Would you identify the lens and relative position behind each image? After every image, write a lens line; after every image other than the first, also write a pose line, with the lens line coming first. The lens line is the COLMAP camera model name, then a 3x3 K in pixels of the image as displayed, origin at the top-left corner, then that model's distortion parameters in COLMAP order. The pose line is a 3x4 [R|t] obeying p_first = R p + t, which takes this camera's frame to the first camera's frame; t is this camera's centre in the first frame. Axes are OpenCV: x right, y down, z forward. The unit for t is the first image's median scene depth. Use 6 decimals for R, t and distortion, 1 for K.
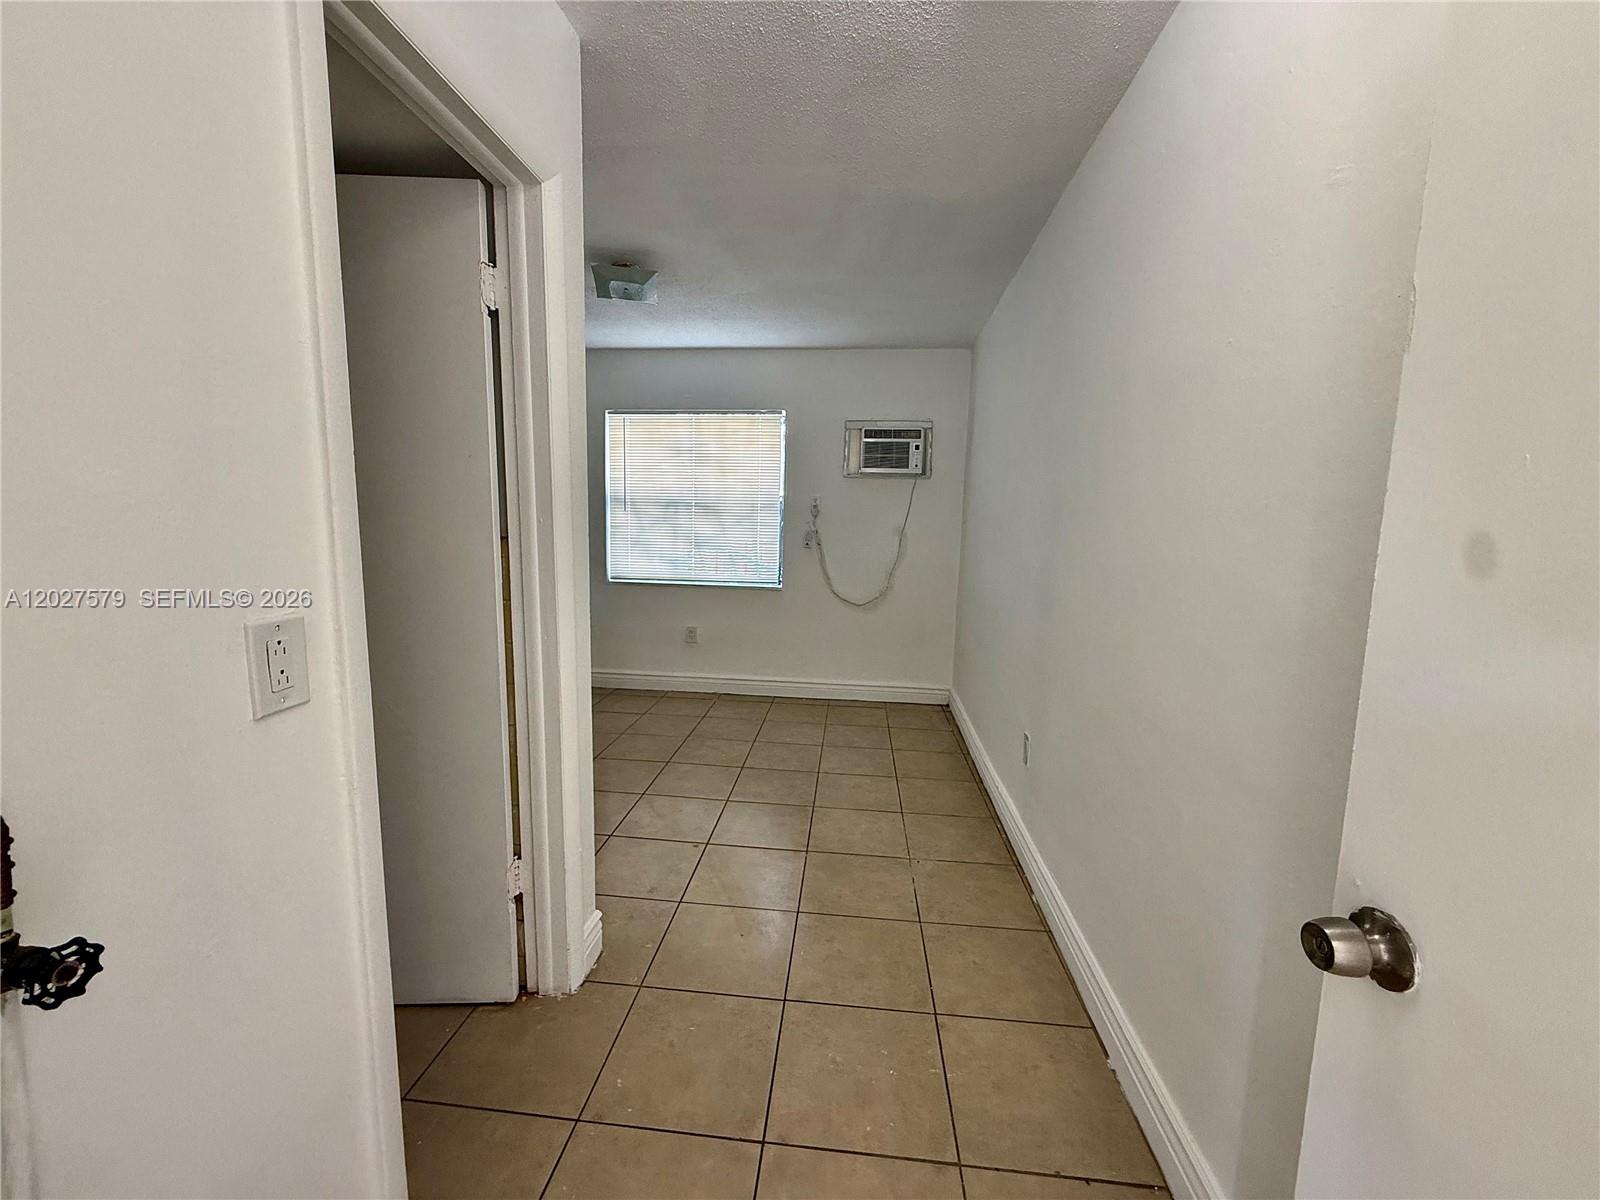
lens RADIAL K [[636.2, 0, 793.4], [0, 636.2, 604.3], [0, 0, 1]] dist [-0.001032, -0.000242]
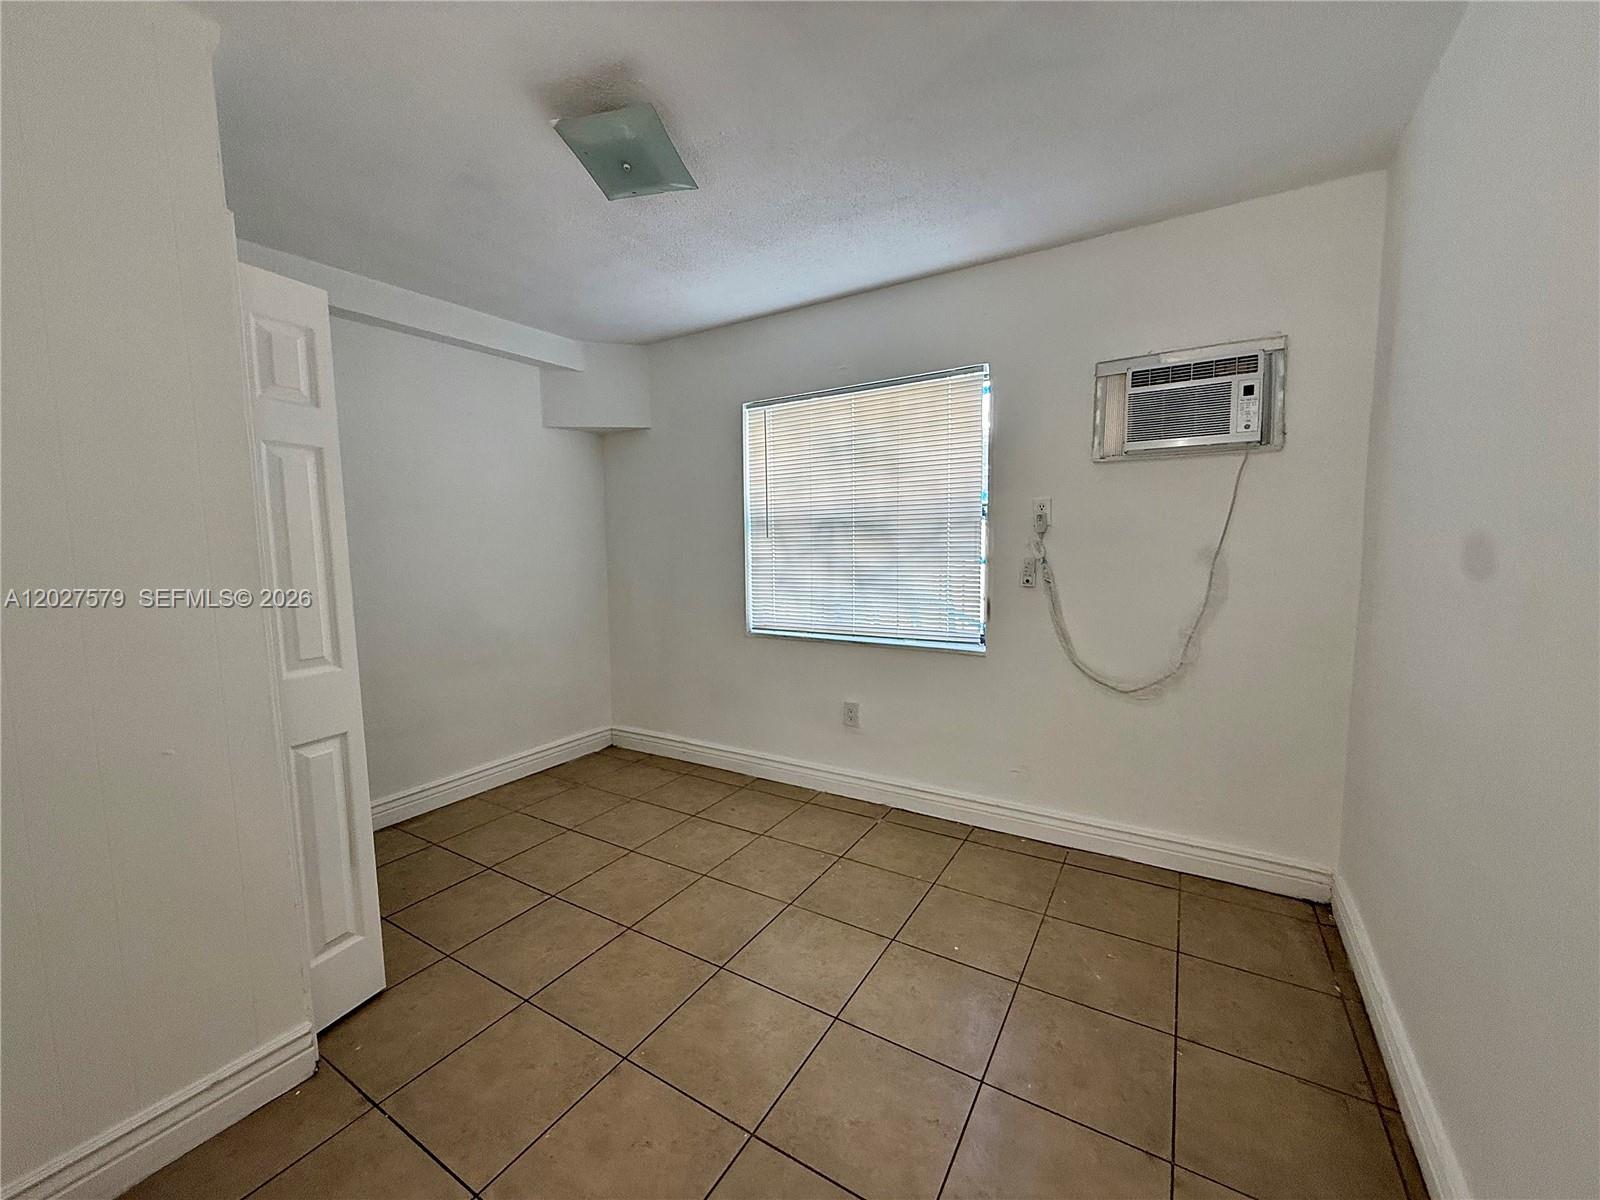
lens RADIAL K [[636.2, 0, 794.5], [0, 636.2, 600.3], [0, 0, 1]] dist [-0.001032, -0.000242]
pose [[0.894865, 0.002835, -0.446327, 0.092030], [-0.013894, 0.999672, -0.021507, -0.060554], [0.446120, 0.025447, 0.894611, 0.368423]]
